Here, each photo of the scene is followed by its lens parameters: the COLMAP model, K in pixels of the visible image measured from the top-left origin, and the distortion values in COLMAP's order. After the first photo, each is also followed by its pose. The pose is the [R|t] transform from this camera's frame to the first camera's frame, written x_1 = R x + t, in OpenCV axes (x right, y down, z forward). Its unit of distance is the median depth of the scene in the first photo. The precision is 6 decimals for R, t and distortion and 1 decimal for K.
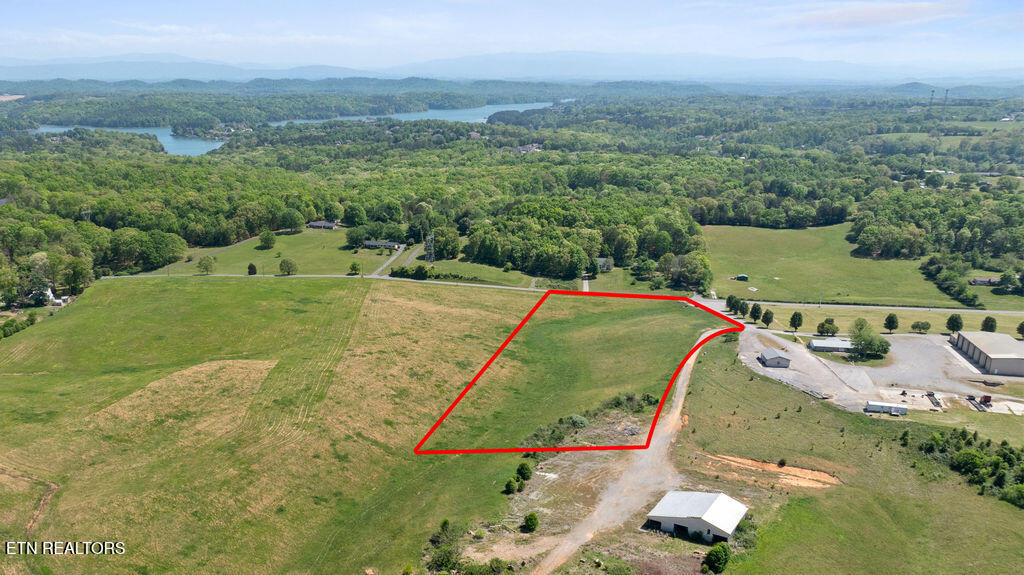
lens RADIAL K [[725.7, 0, 505.8], [0, 725.7, 286.3], [0, 0, 1]] dist [-0.024056, 0.021233]
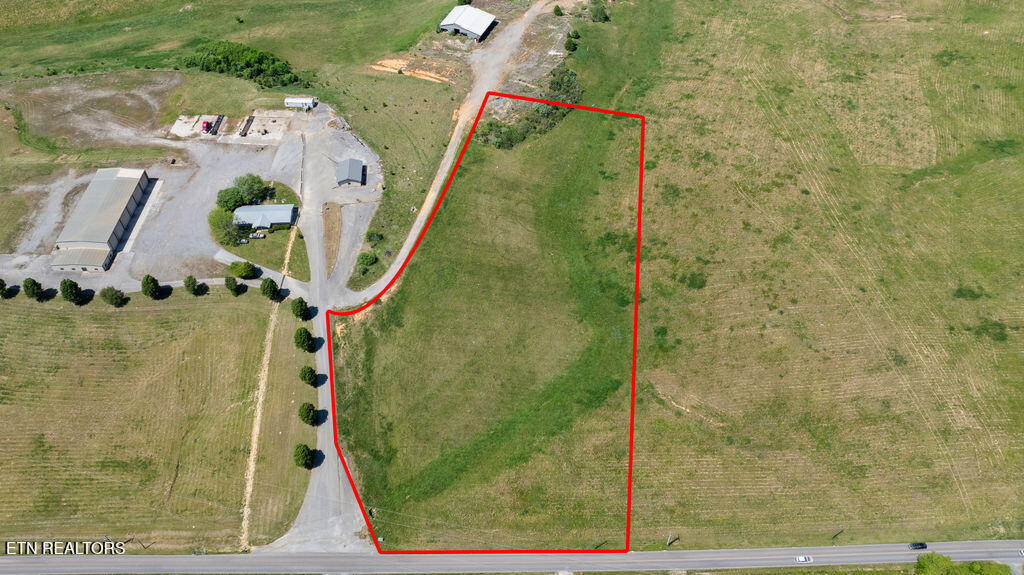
lens RADIAL K [[781.9, 0, 510.8], [0, 781.9, 280.2], [0, 0, 1]] dist [-0.007730, -0.014304]
pose [[-0.990873, 0.117530, -0.066014, 0.275069], [-0.016005, 0.383673, 0.923330, -0.945549], [0.133847, 0.915960, -0.378290, 1.776962]]
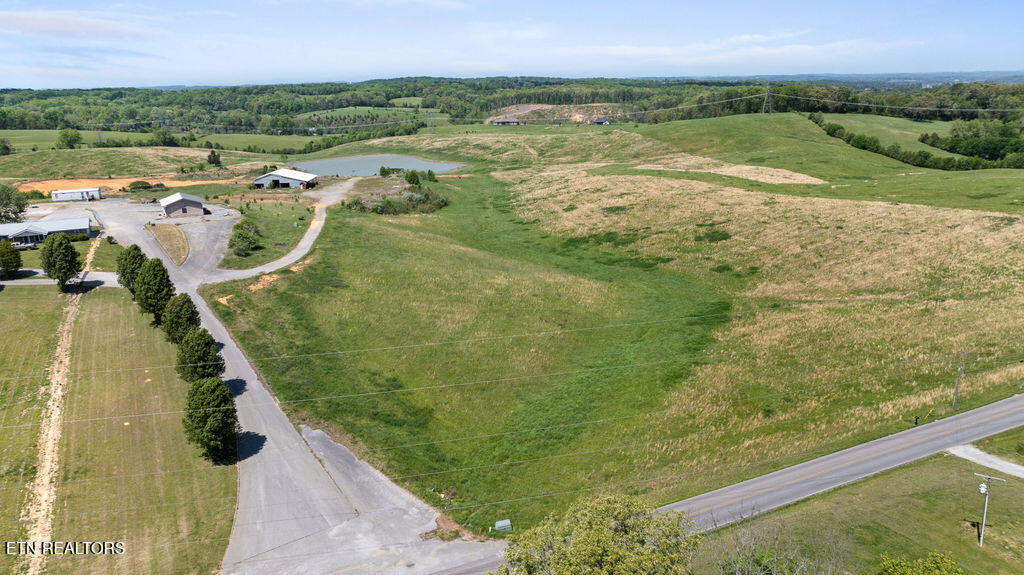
lens RADIAL K [[725.7, 0, 514.6], [0, 725.7, 285.0], [0, 0, 1]] dist [-0.024056, 0.021233]
pose [[-0.848937, 0.171035, -0.500053, 0.508821], [-0.143847, 0.835682, 0.530040, -0.267438], [0.508542, 0.521902, -0.684839, 1.835058]]
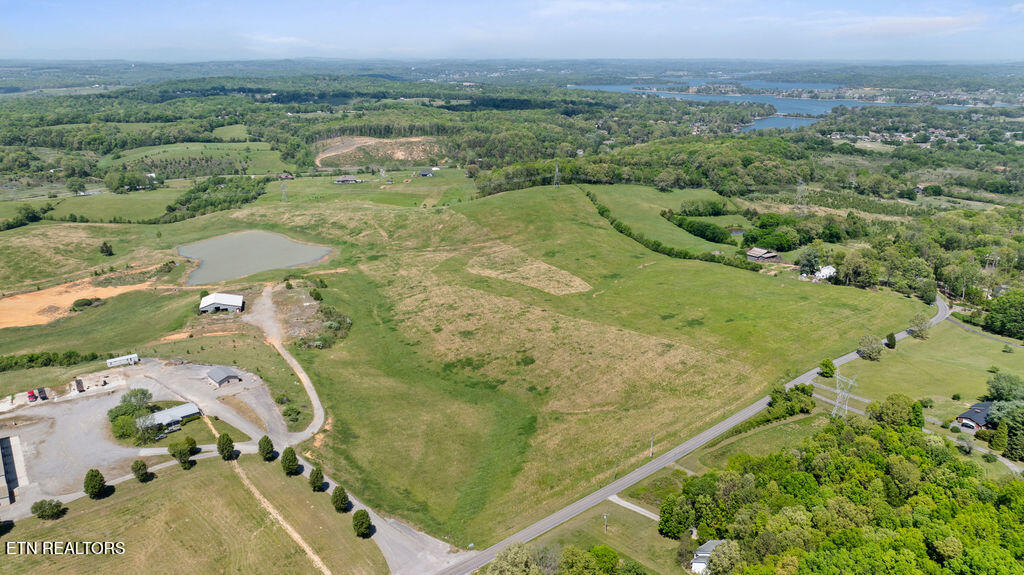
lens RADIAL K [[725.7, 0, 516.0], [0, 725.7, 287.7], [0, 0, 1]] dist [-0.024056, 0.021233]
pose [[-0.681897, 0.236189, -0.692265, 0.877613], [-0.232427, 0.827410, 0.511244, -0.752148], [0.693537, 0.509517, -0.509311, 2.012547]]
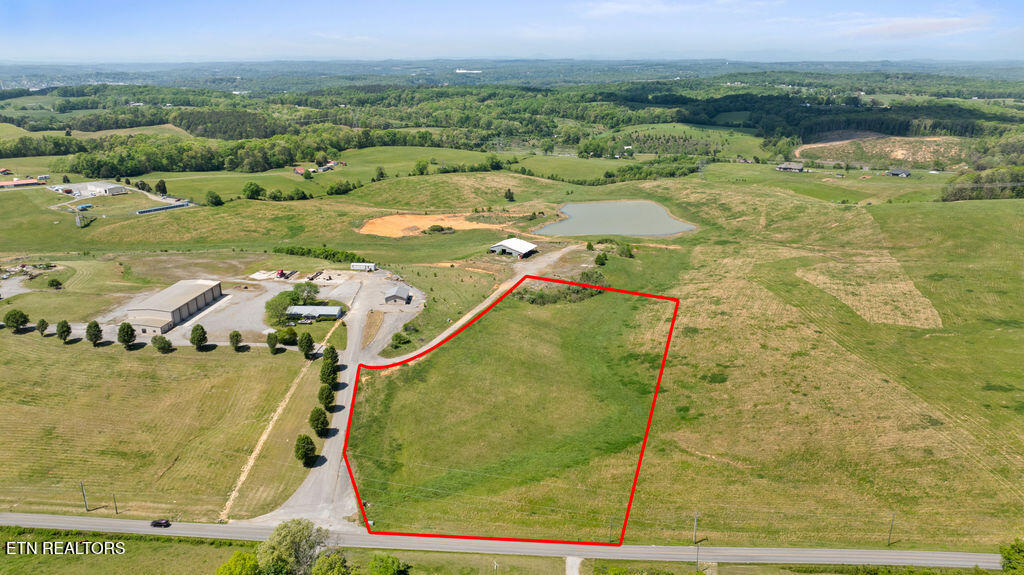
lens RADIAL K [[725.7, 0, 509.4], [0, 725.7, 293.9], [0, 0, 1]] dist [-0.024056, 0.021233]
pose [[-0.998768, 0.027212, -0.041485, 0.280168], [-0.003471, 0.795792, 0.605560, -0.657884], [0.049492, 0.604958, -0.794717, 2.129499]]
